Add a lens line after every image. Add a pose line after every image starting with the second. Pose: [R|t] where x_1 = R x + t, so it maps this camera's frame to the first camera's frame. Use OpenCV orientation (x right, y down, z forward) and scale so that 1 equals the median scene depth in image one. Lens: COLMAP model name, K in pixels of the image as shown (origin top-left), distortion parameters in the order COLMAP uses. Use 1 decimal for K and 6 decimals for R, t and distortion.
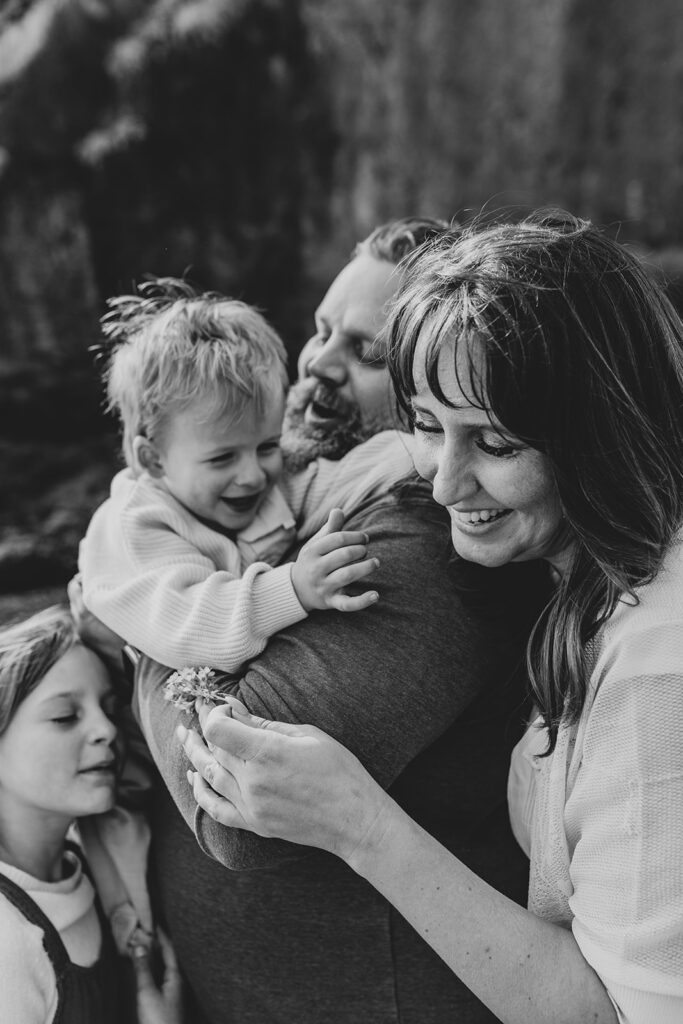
lens RADIAL K [[969.3, 0, 339.3], [0, 969.3, 518.6], [0, 0, 1]] dist [0.008957, 0.000000]
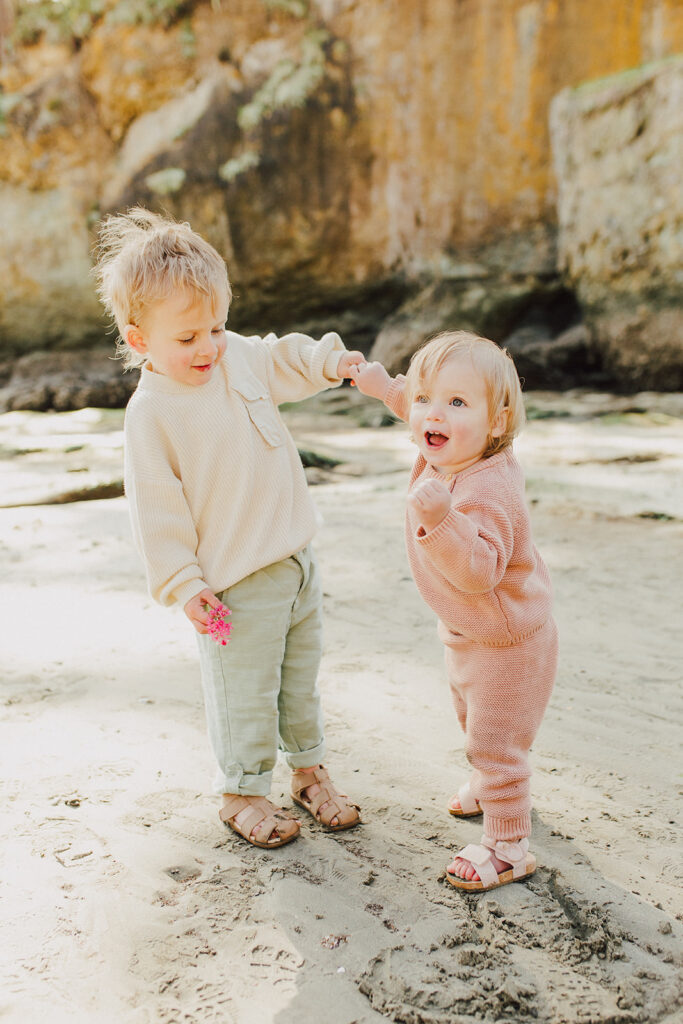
lens RADIAL K [[969.3, 0, 339.2], [0, 969.3, 505.9], [0, 0, 1]] dist [0.008957, 0.000000]
pose [[0.979179, 0.053291, -0.195878, 0.293755], [-0.038384, 0.996125, 0.079127, 0.075718], [0.199336, -0.069961, 0.977431, -0.671959]]
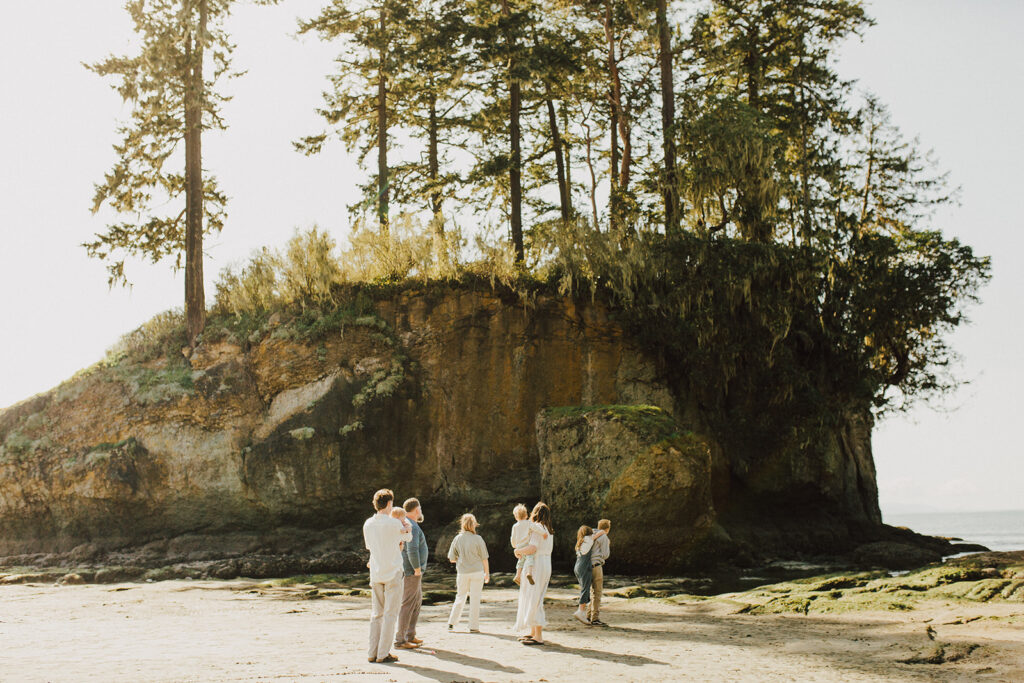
lens RADIAL K [[969.3, 0, 510.6], [0, 969.3, 335.6], [0, 0, 1]] dist [0.008957, 0.000000]
pose [[0.998406, 0.056413, -0.001563, 0.216349], [-0.054630, 0.959150, -0.277573, 0.122535], [-0.014160, 0.277216, 0.960703, -1.741271]]
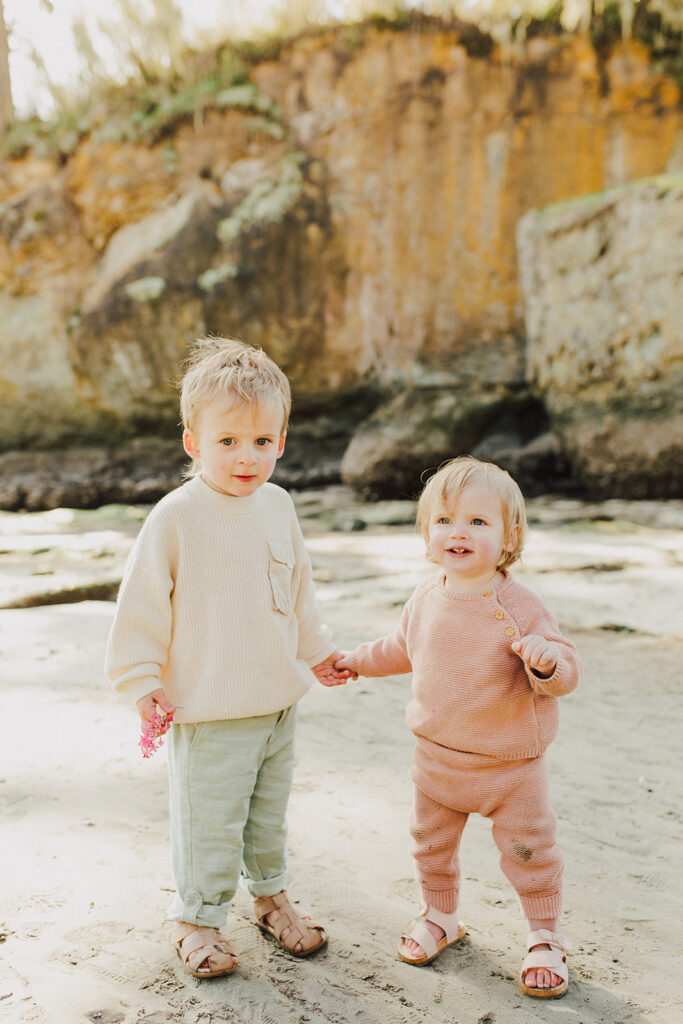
lens RADIAL K [[969.3, 0, 338.1], [0, 969.3, 509.5], [0, 0, 1]] dist [0.008957, 0.000000]
pose [[0.983384, 0.045177, -0.175829, 0.296956], [-0.050012, 0.998480, -0.023164, 0.073457], [0.174515, 0.031573, 0.984148, -0.671723]]
